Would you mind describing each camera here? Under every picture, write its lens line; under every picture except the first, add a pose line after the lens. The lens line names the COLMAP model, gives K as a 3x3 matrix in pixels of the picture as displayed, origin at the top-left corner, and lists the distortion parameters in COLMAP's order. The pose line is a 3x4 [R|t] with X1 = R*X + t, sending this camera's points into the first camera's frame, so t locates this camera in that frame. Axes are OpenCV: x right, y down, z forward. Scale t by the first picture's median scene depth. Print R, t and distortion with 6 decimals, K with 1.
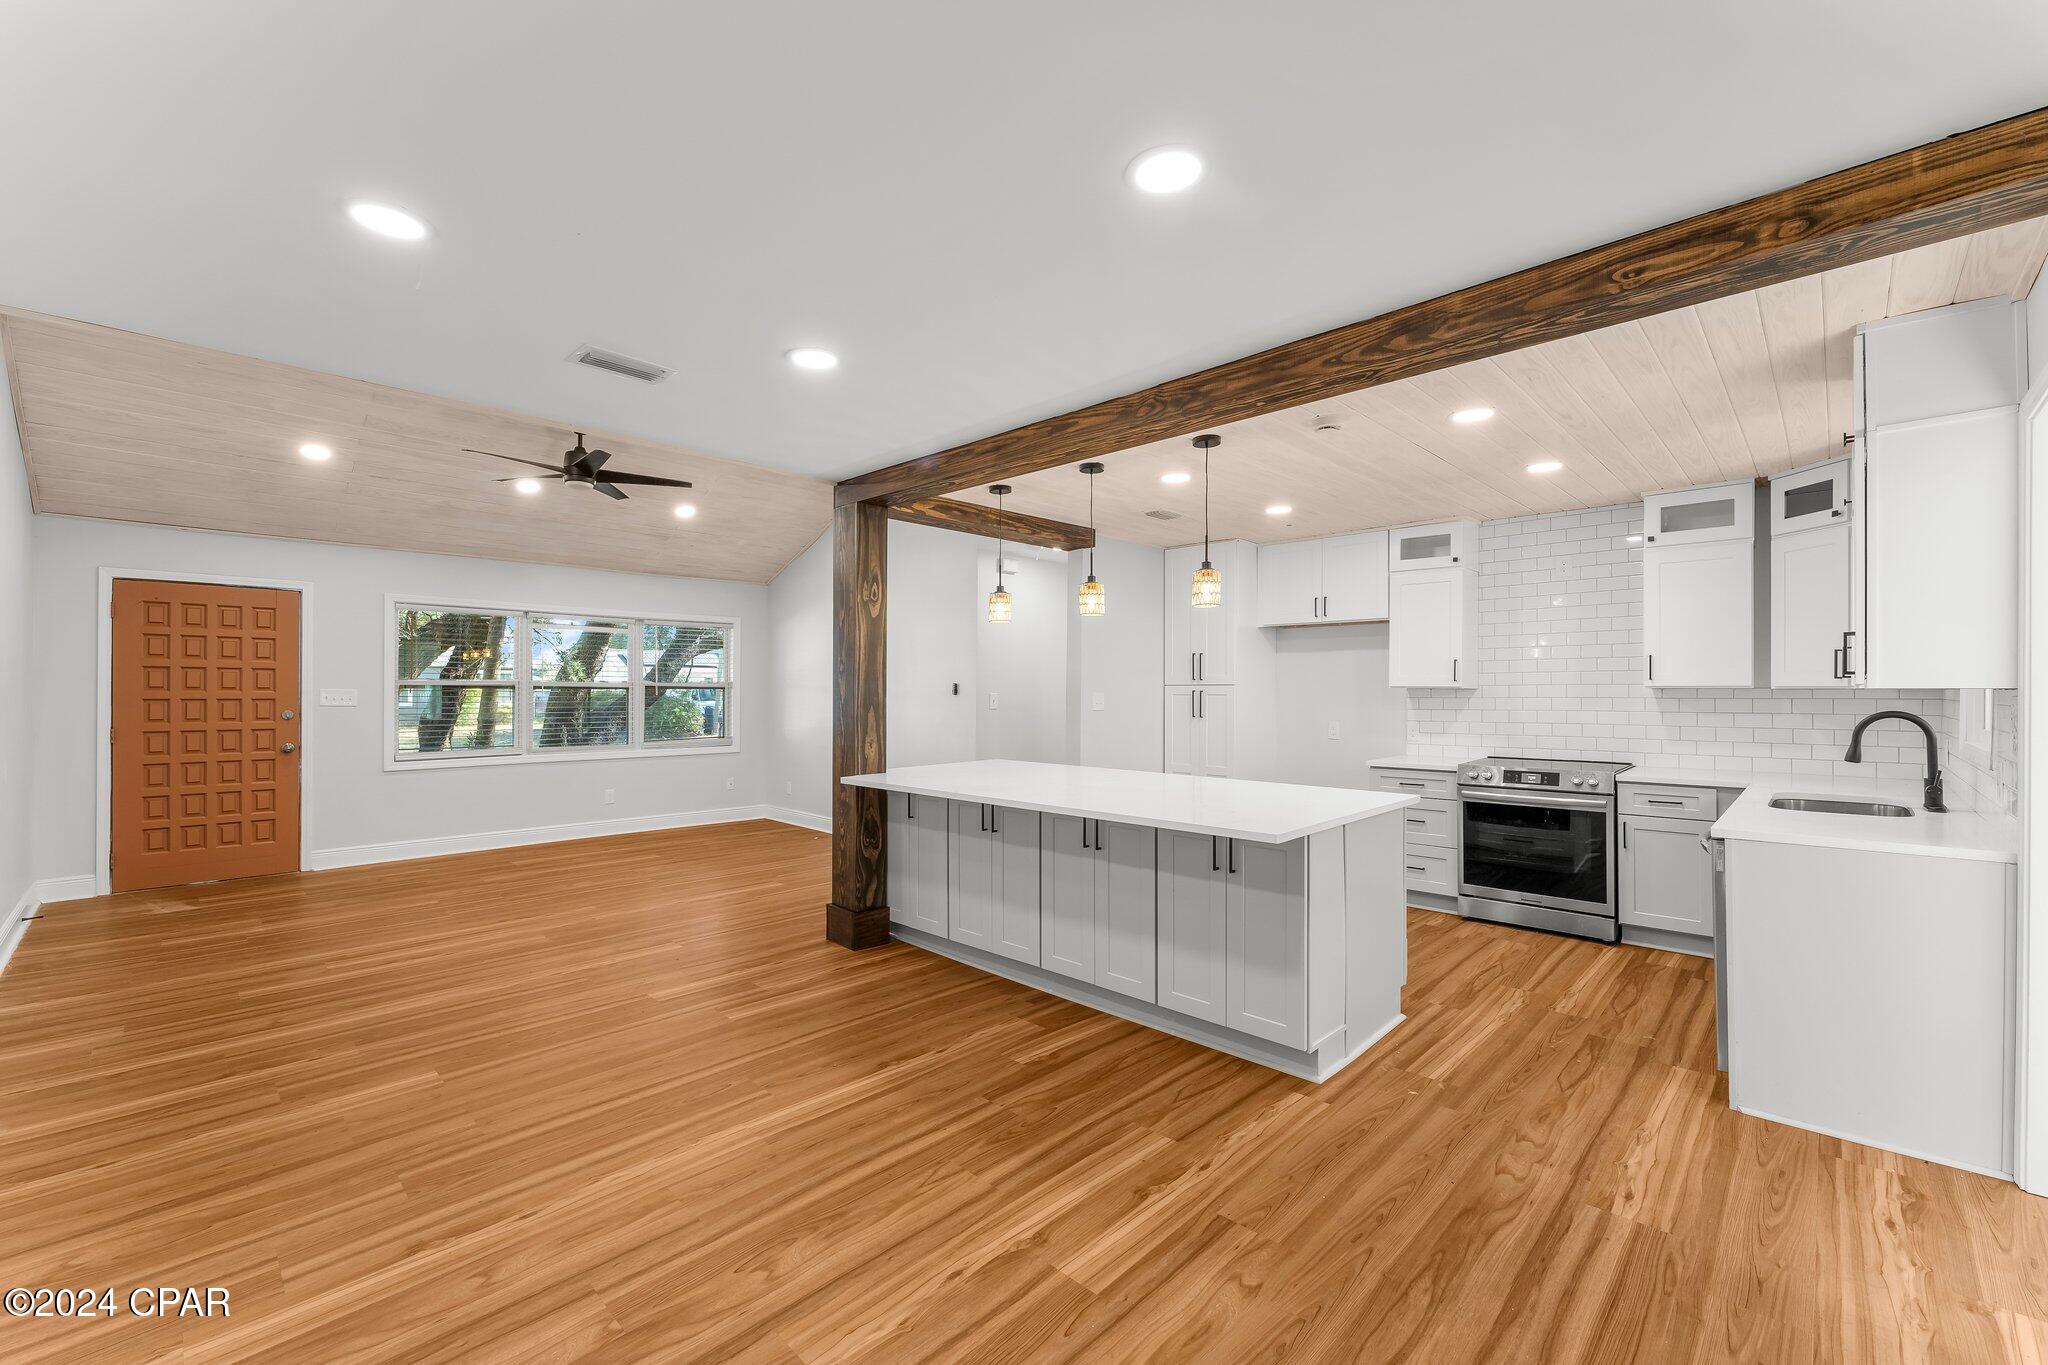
lens RADIAL K [[841.7, 0, 1018.4], [0, 841.7, 684.0], [0, 0, 1]] dist [0.001052, -0.000367]
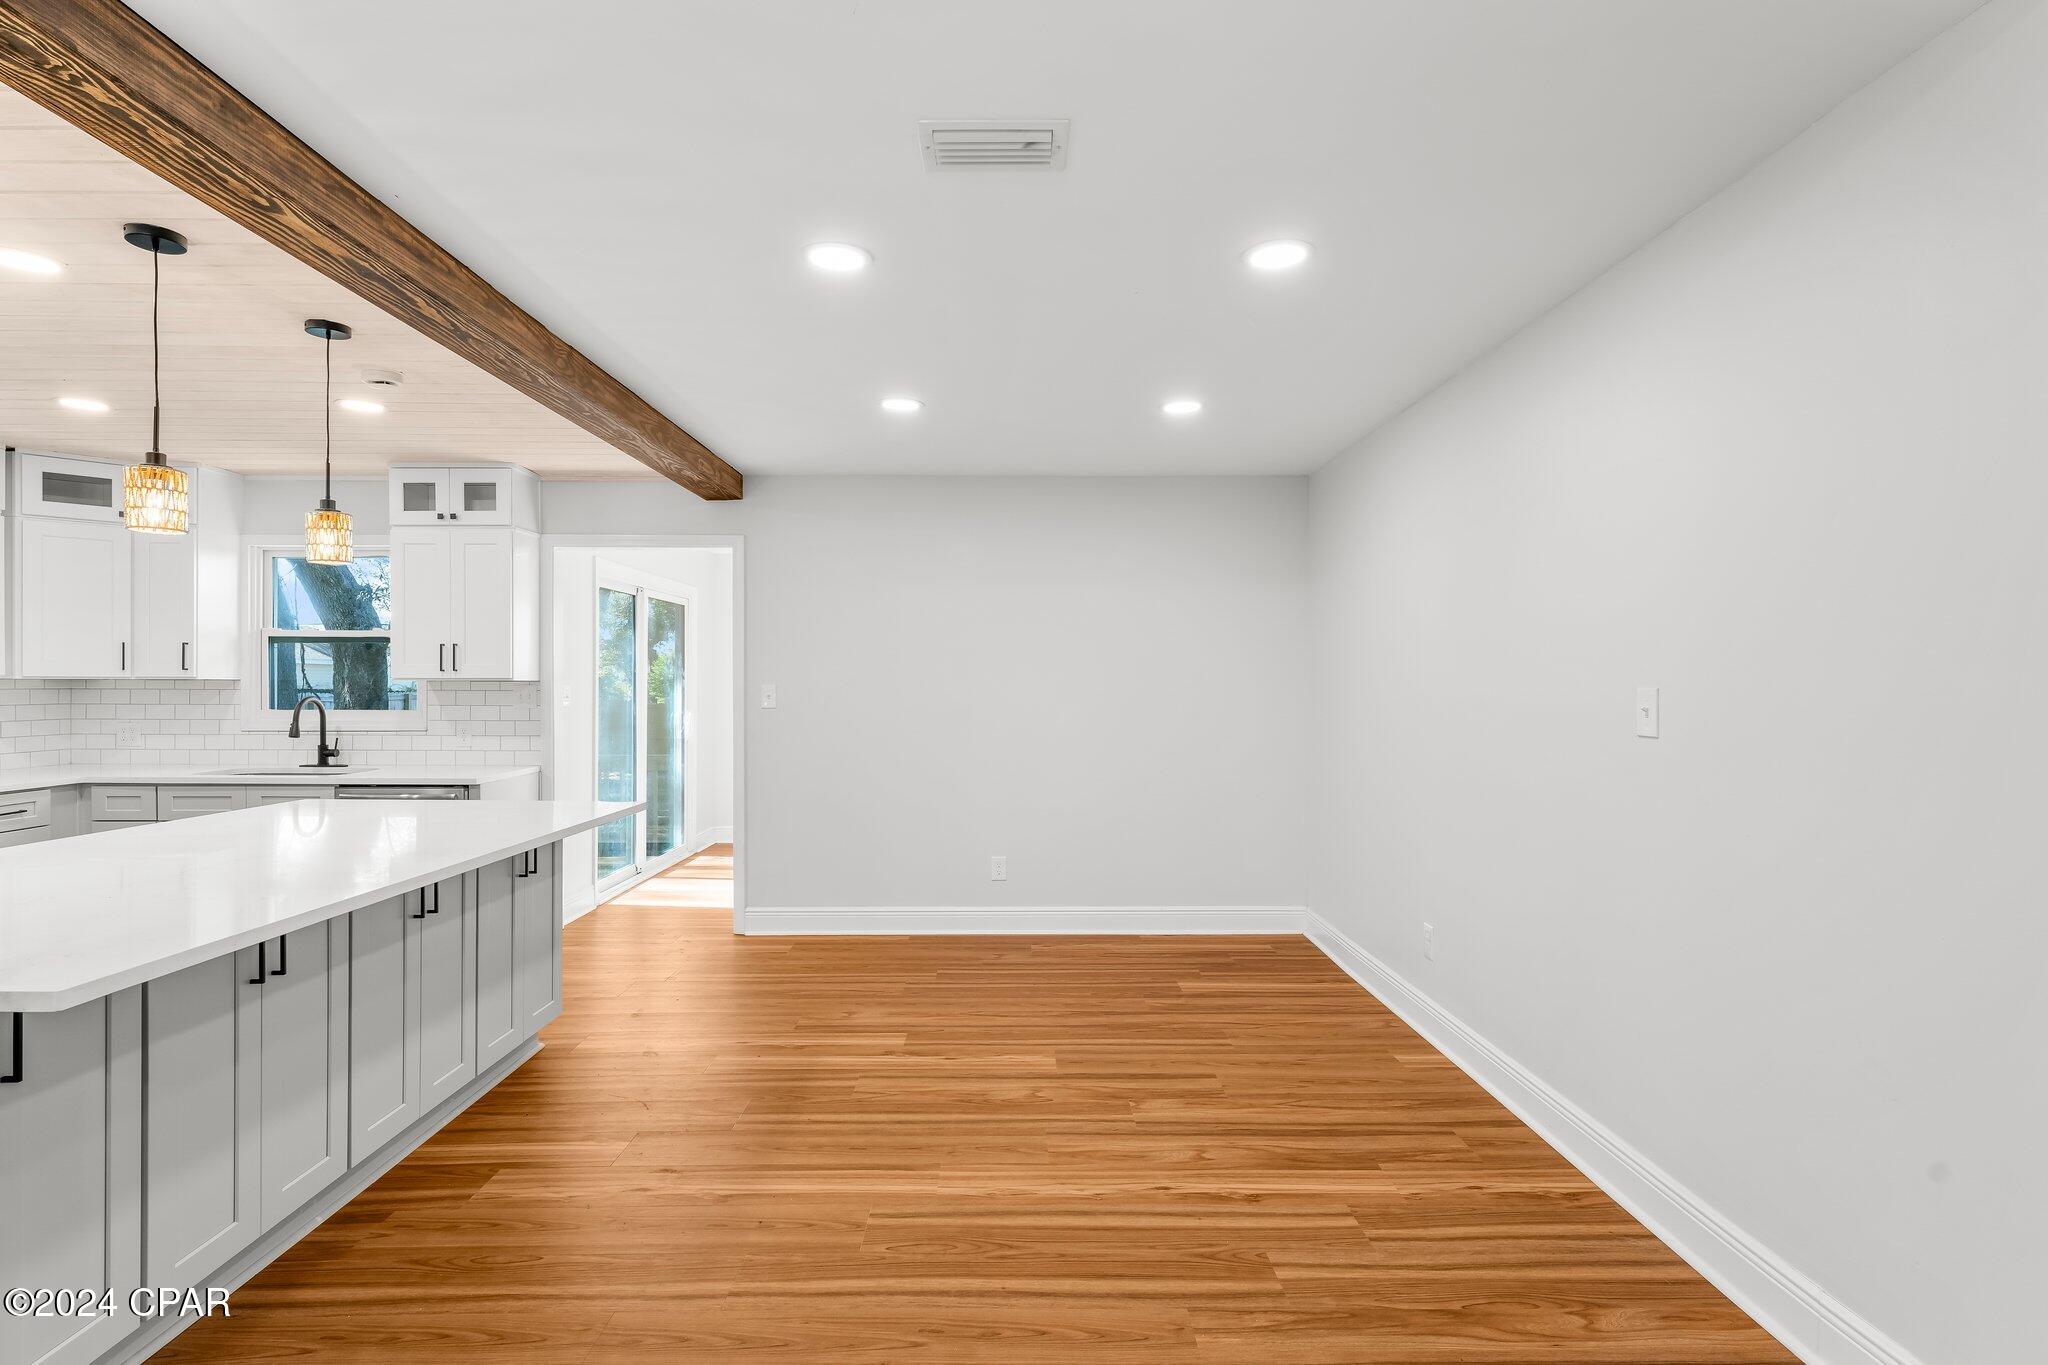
lens RADIAL K [[1000.2, 0, 1020.6], [0, 1000.2, 684.6], [0, 0, 1]] dist [-0.000685, -0.000097]
pose [[-0.704872, -0.002113, 0.709332, -1.209512], [-0.007221, 0.999965, -0.004197, 0.013789], [-0.709298, -0.008081, -0.704862, 1.813834]]
